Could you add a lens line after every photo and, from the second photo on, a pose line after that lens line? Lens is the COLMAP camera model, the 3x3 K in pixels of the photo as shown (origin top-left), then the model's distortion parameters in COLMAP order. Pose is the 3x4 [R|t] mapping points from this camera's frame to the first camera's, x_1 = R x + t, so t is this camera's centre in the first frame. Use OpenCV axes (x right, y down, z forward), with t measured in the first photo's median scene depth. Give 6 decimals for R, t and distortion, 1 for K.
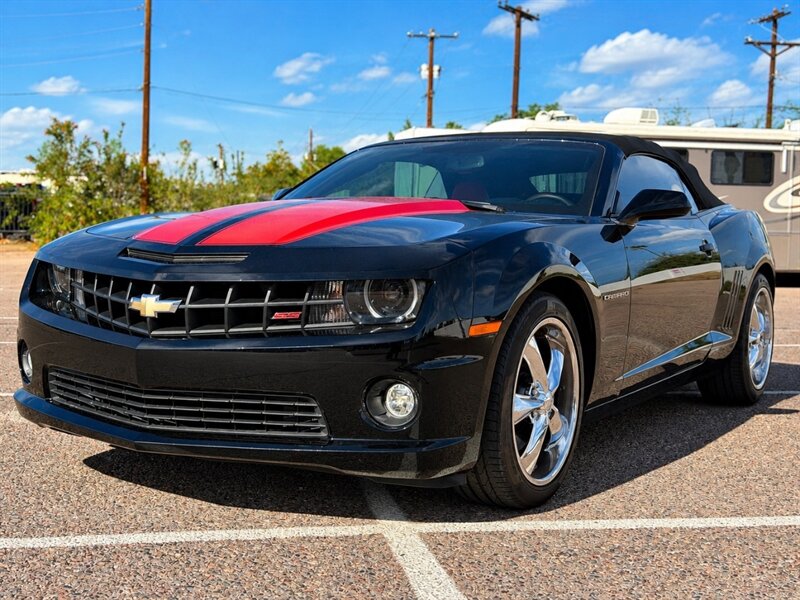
lens RADIAL K [[1137.8, 0, 410.3], [0, 1137.8, 301.4], [0, 0, 1]] dist [0.120653, -0.025322]
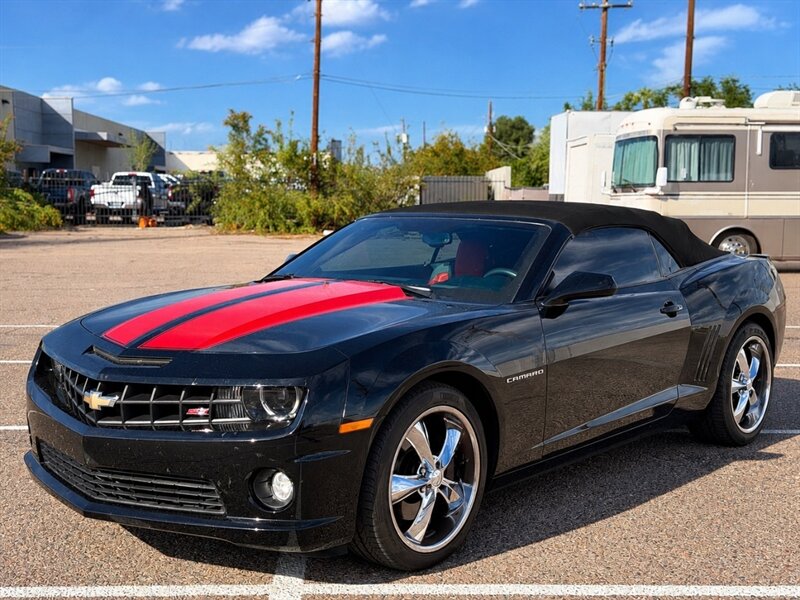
lens RADIAL K [[1143.1, 0, 400.0], [0, 1143.1, 300.0], [0, 0, 1]] dist [0.202885, -0.467849]
pose [[0.983929, 0.001249, -0.178558, 0.066495], [0.003952, 0.999578, 0.028768, -0.029024], [0.178518, -0.029012, 0.983509, -0.034335]]
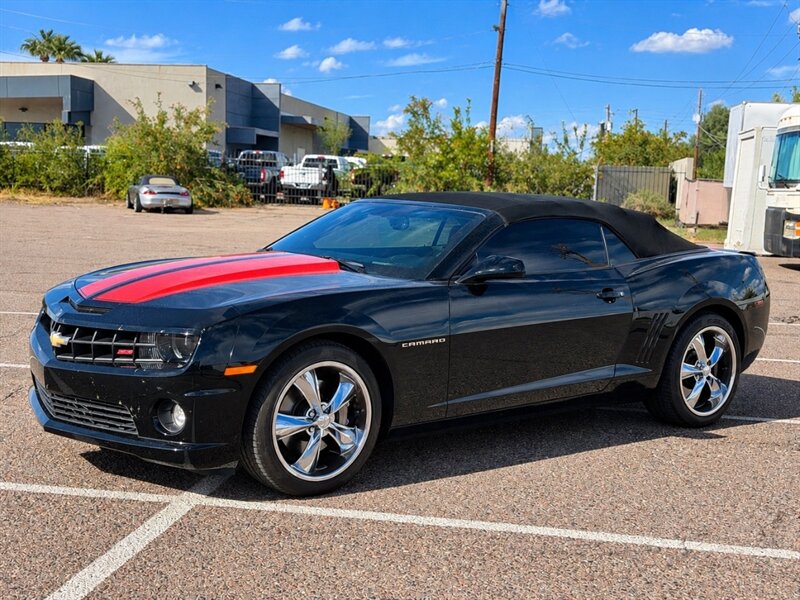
lens RADIAL K [[1143.1, 0, 400.0], [0, 1143.1, 300.0], [0, 0, 1]] dist [0.202885, -0.467849]
pose [[0.933687, 0.052611, -0.354204, 0.157824], [-0.039540, 0.998247, 0.044046, -0.028341], [0.355901, -0.027120, 0.934130, -0.060569]]
